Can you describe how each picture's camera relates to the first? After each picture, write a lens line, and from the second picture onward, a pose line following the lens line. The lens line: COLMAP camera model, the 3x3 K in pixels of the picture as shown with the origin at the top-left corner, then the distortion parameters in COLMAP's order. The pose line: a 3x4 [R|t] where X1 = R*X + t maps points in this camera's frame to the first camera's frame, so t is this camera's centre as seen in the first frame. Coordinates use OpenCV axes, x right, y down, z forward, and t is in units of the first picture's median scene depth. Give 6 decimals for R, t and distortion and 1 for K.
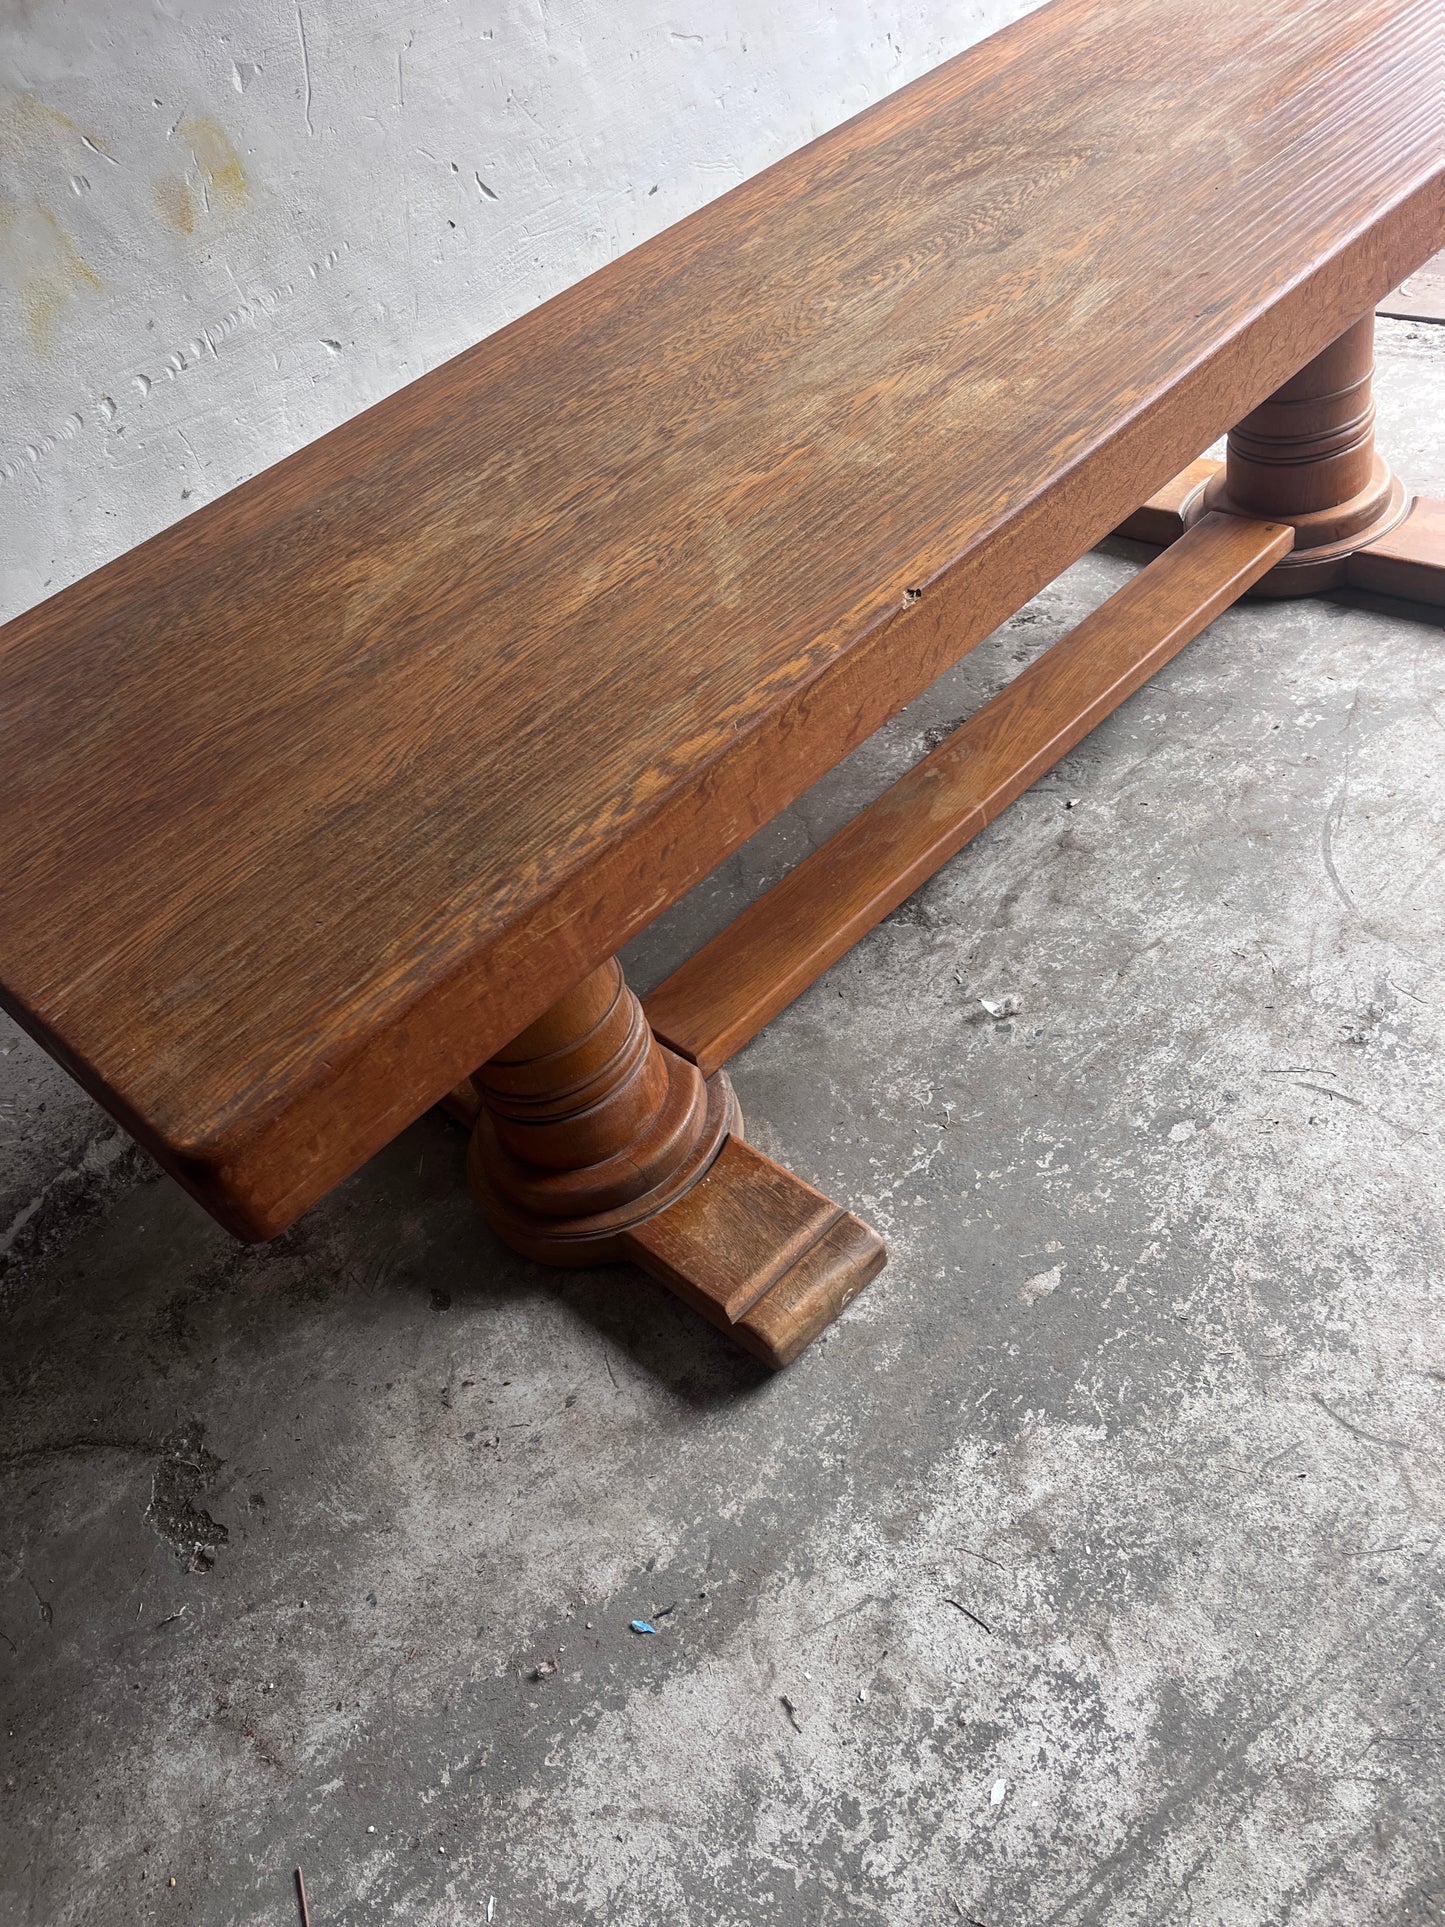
lens RADIAL K [[1473.0, 0, 740.6], [0, 1473.0, 980.4], [0, 0, 1]] dist [0.051190, -0.080386]
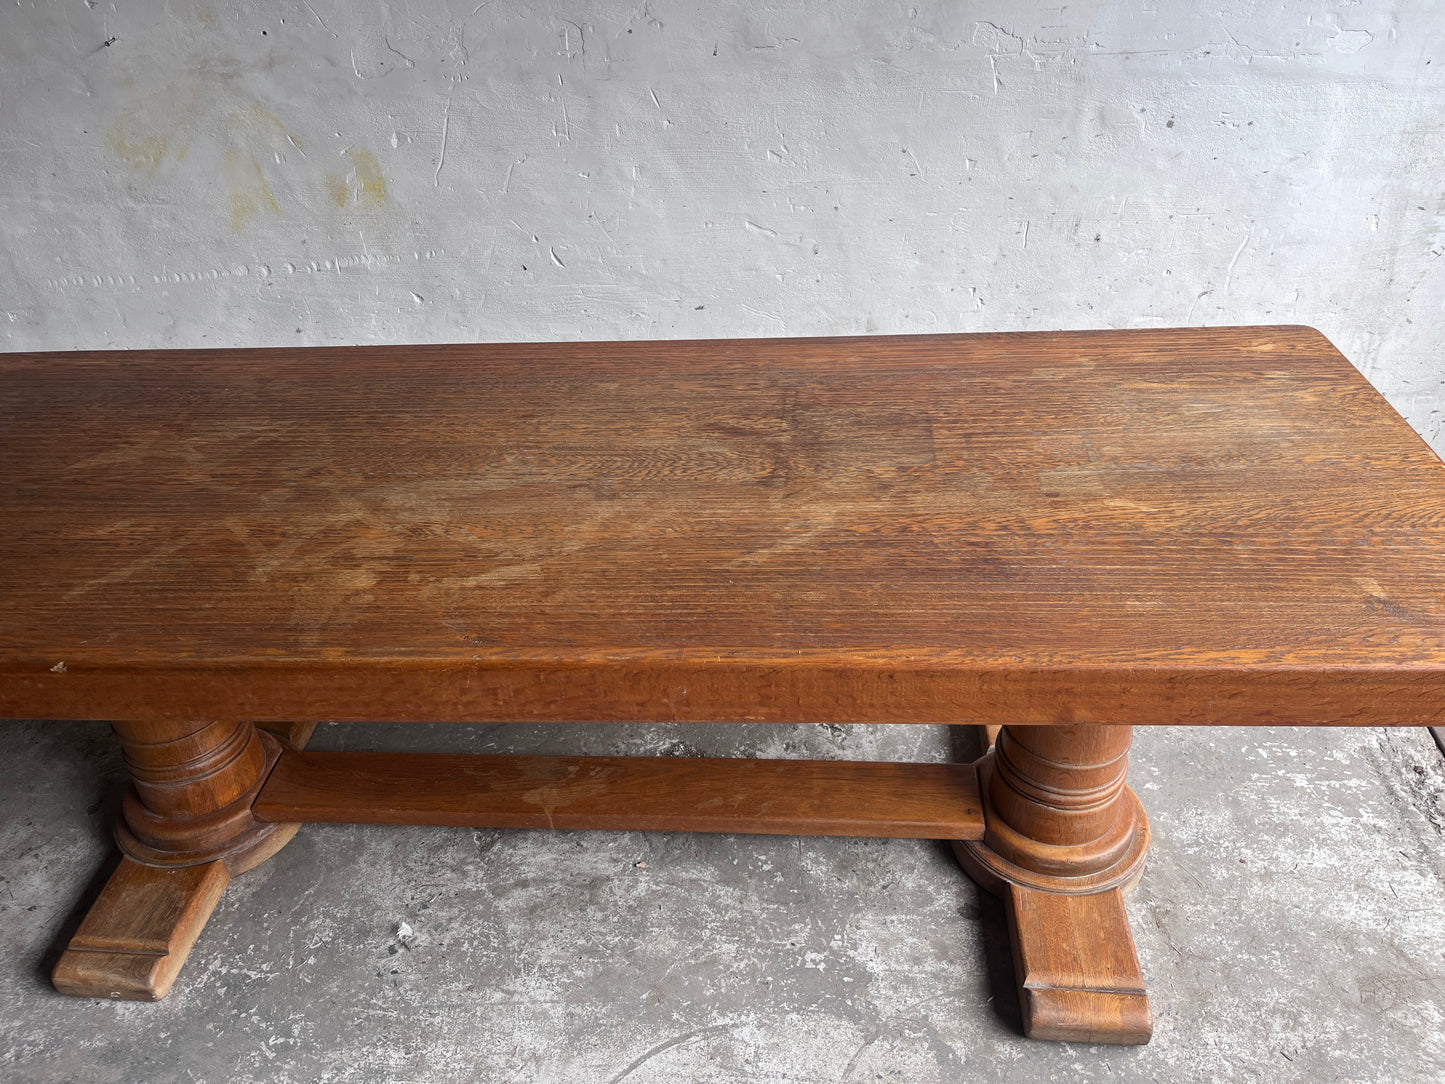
lens RADIAL K [[1104.6, 0, 724.8], [0, 1104.6, 548.1], [0, 0, 1]] dist [0.051190, -0.080386]
pose [[0.652258, 0.587692, -0.478725, 0.701647], [-0.603585, 0.784736, 0.140979, -0.630053], [0.458525, 0.196996, 0.866572, 0.207244]]
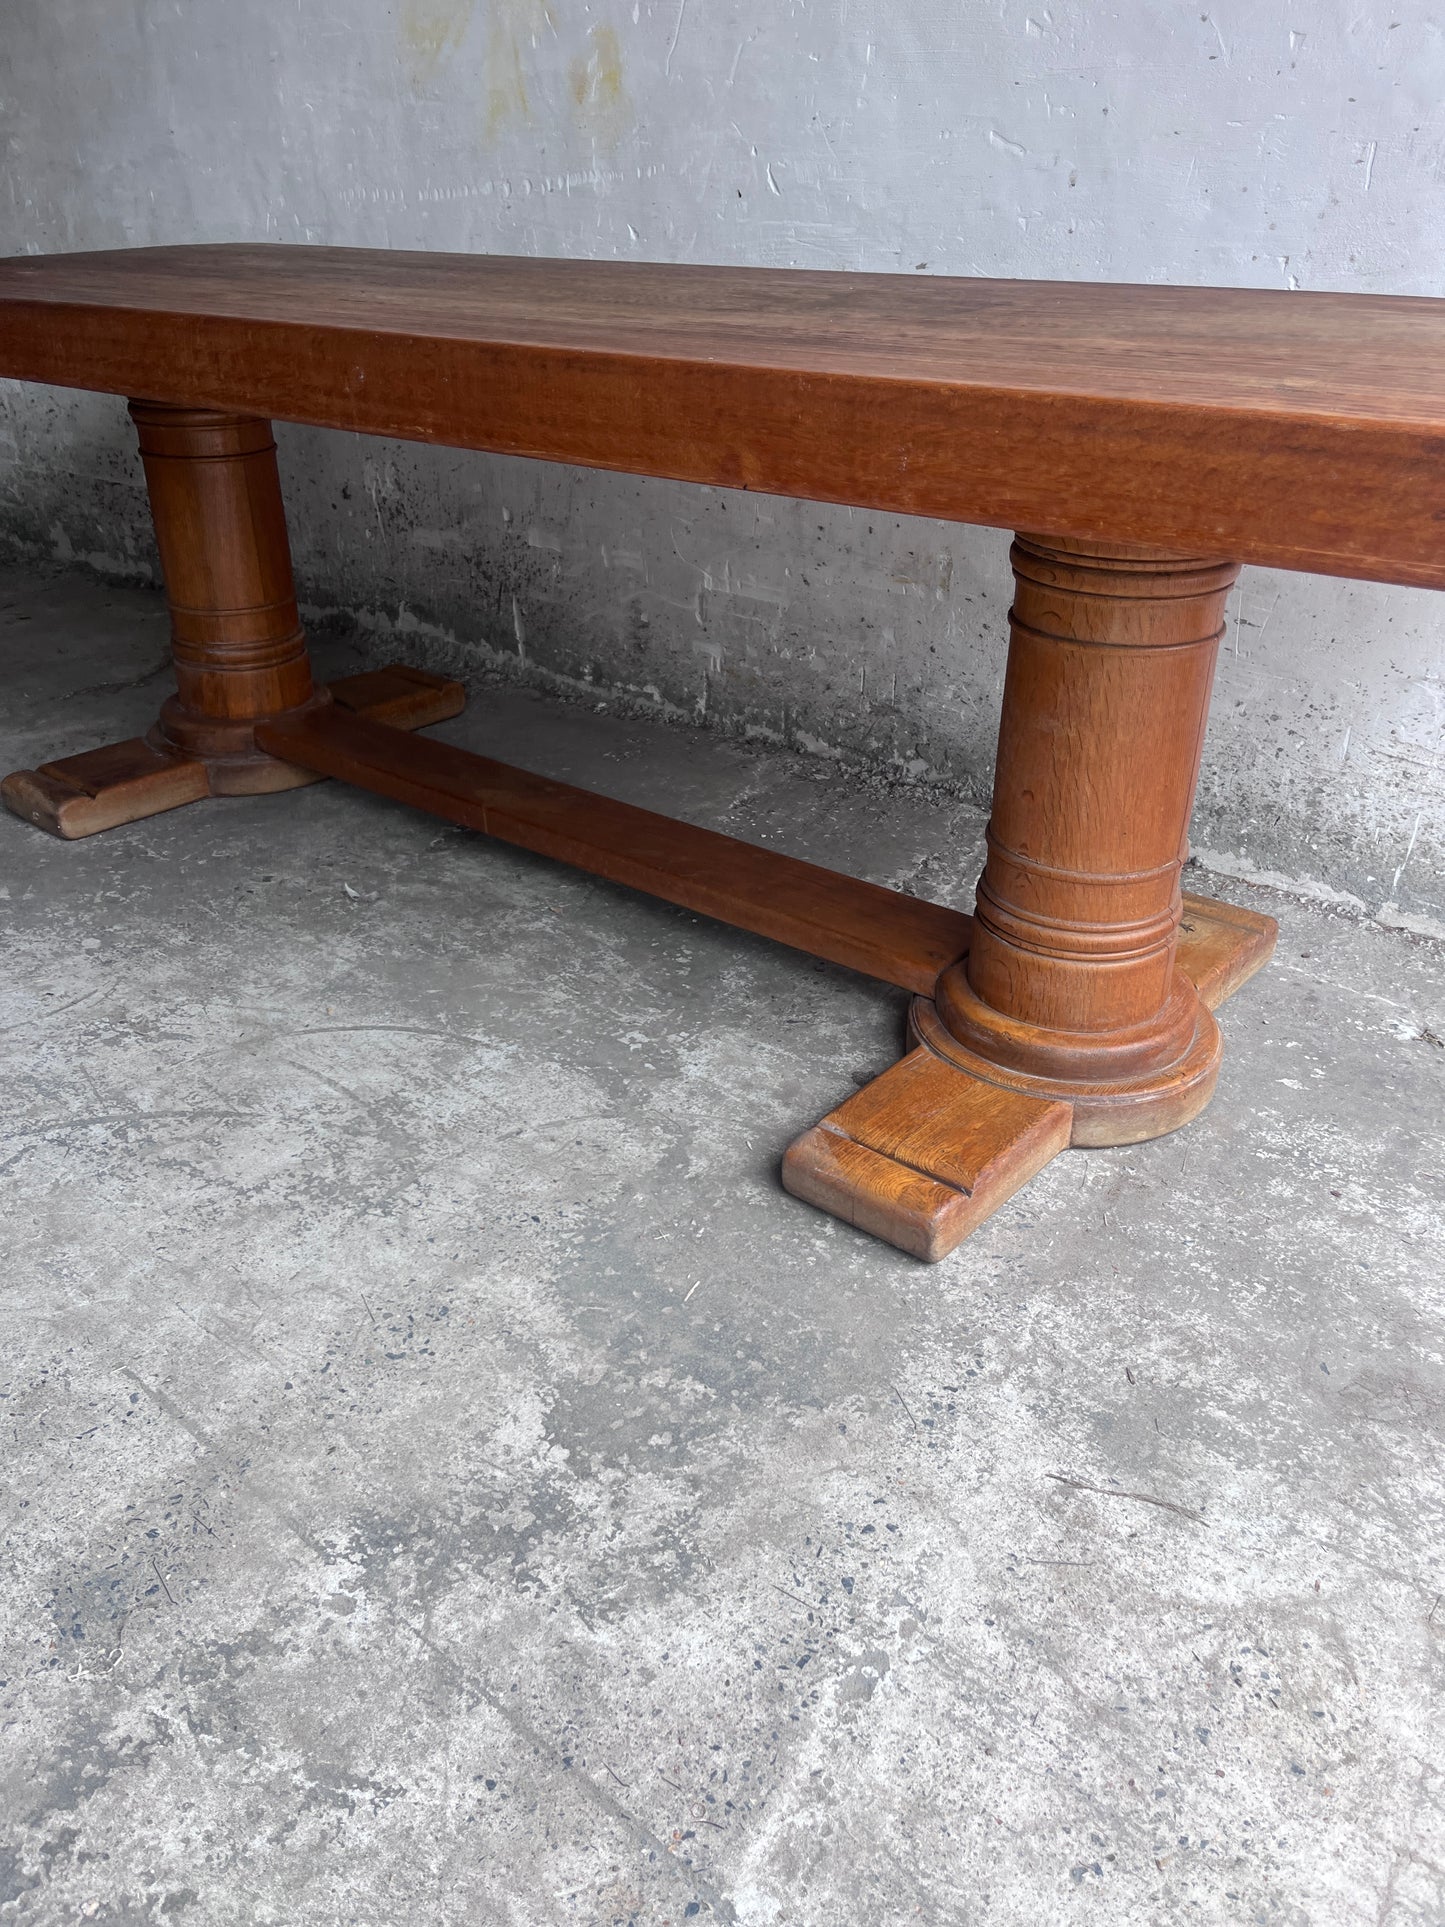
lens RADIAL K [[1473.0, 0, 724.2], [0, 1473.0, 984.2], [0, 0, 1]] dist [0.051190, -0.080386]
pose [[0.101832, 0.682416, -0.723836, 1.203543], [-0.707492, 0.561196, 0.429550, -0.727766], [0.699346, 0.468367, 0.539951, 0.722475]]
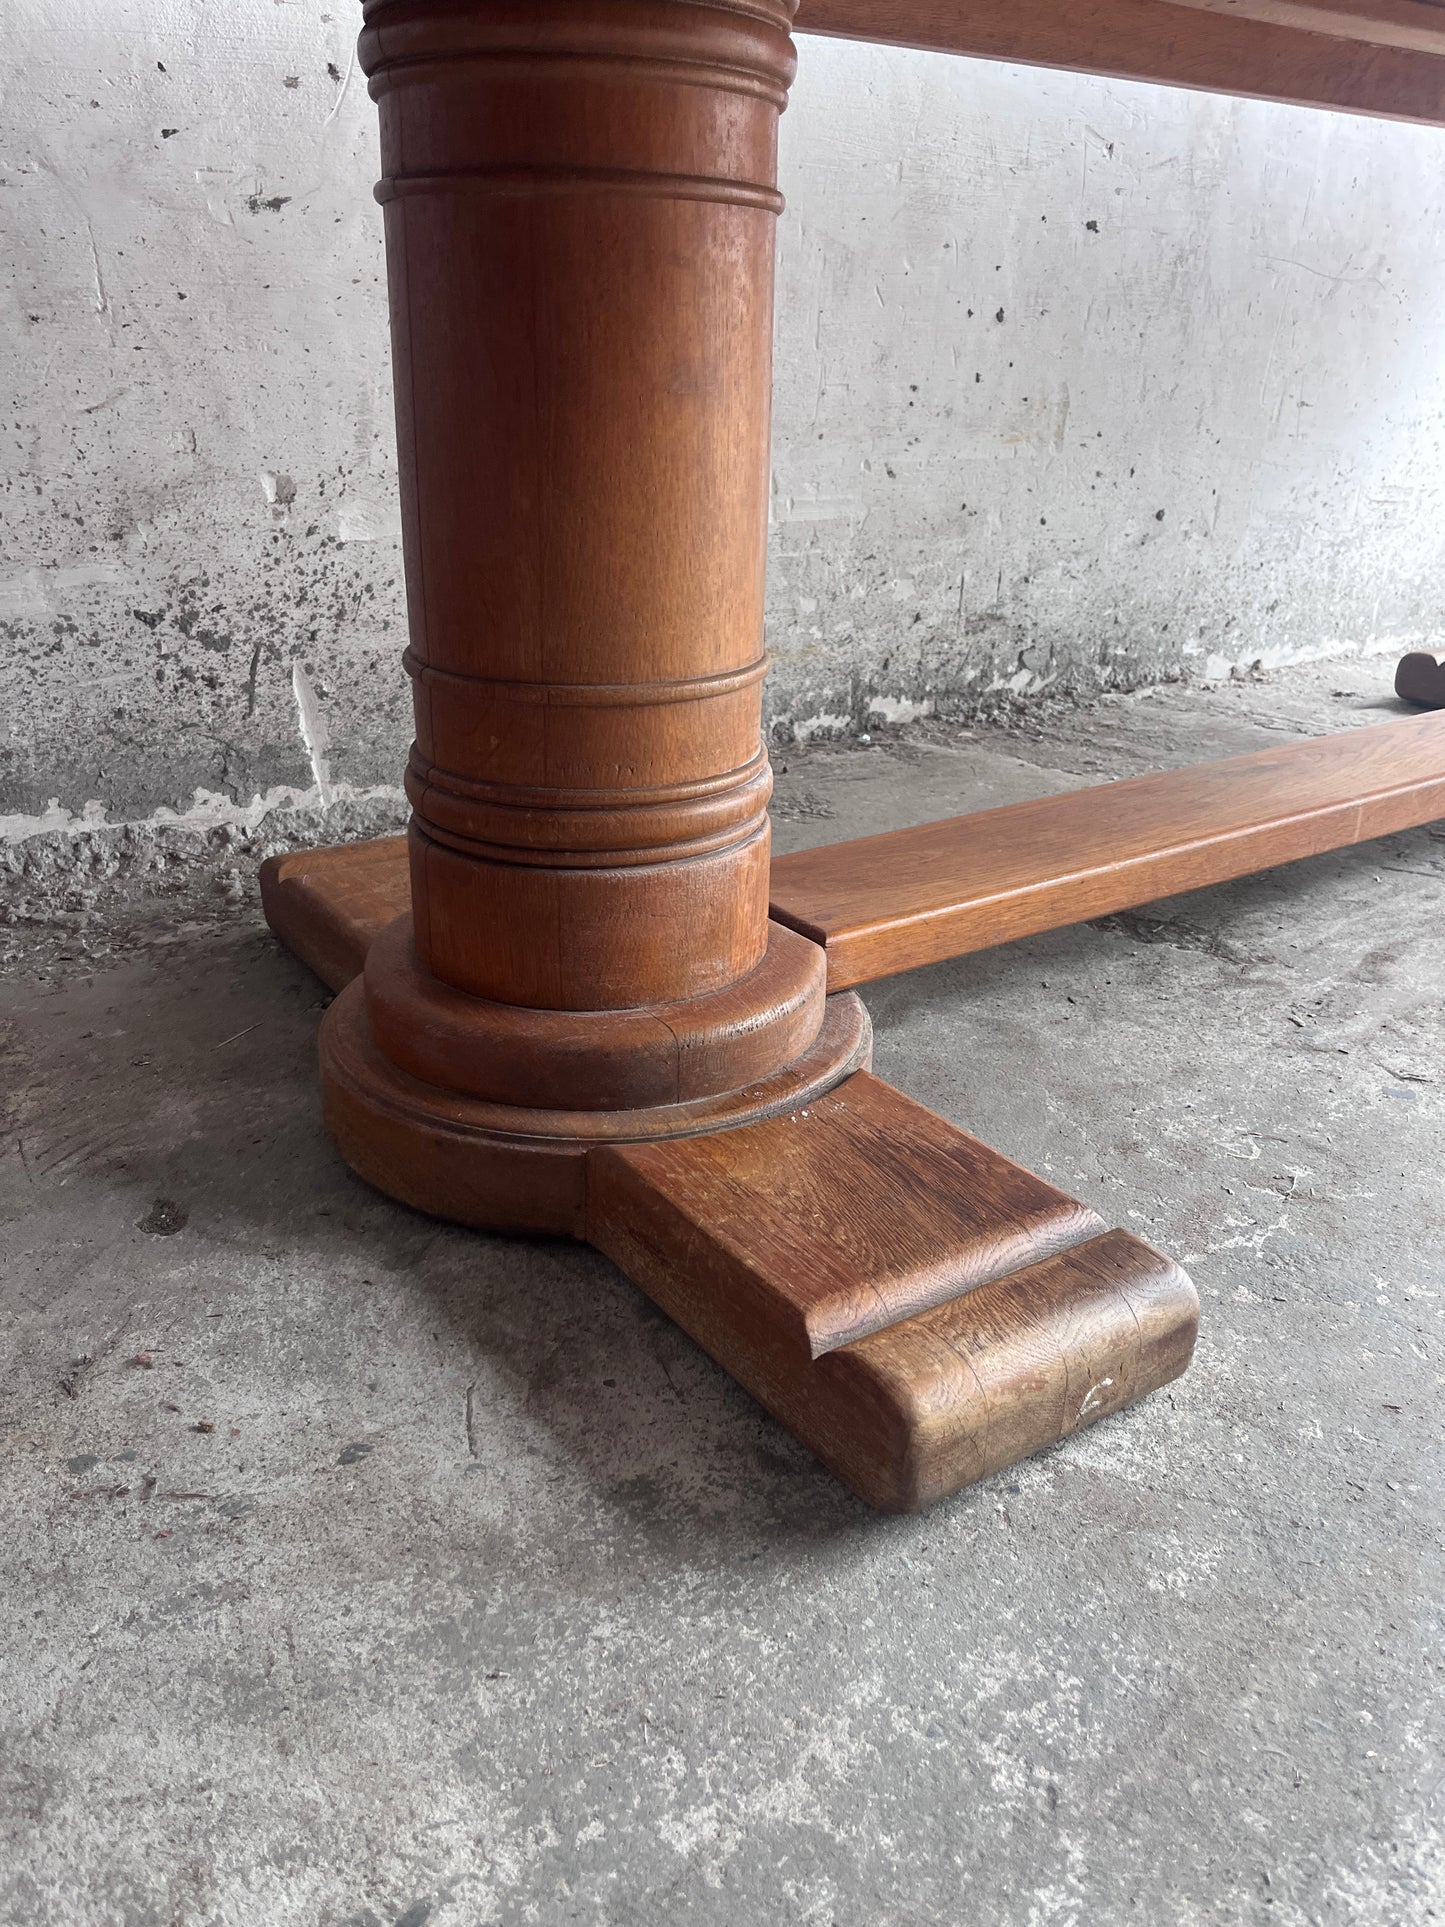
lens RADIAL K [[1473.0, 0, 710.8], [0, 1473.0, 978.5], [0, 0, 1]] dist [0.051190, -0.080386]
pose [[0.951602, 0.302025, -0.056868, -0.037162], [-0.304054, 0.898239, -0.317361, 0.255875], [-0.044770, 0.319292, 0.946598, 0.550071]]
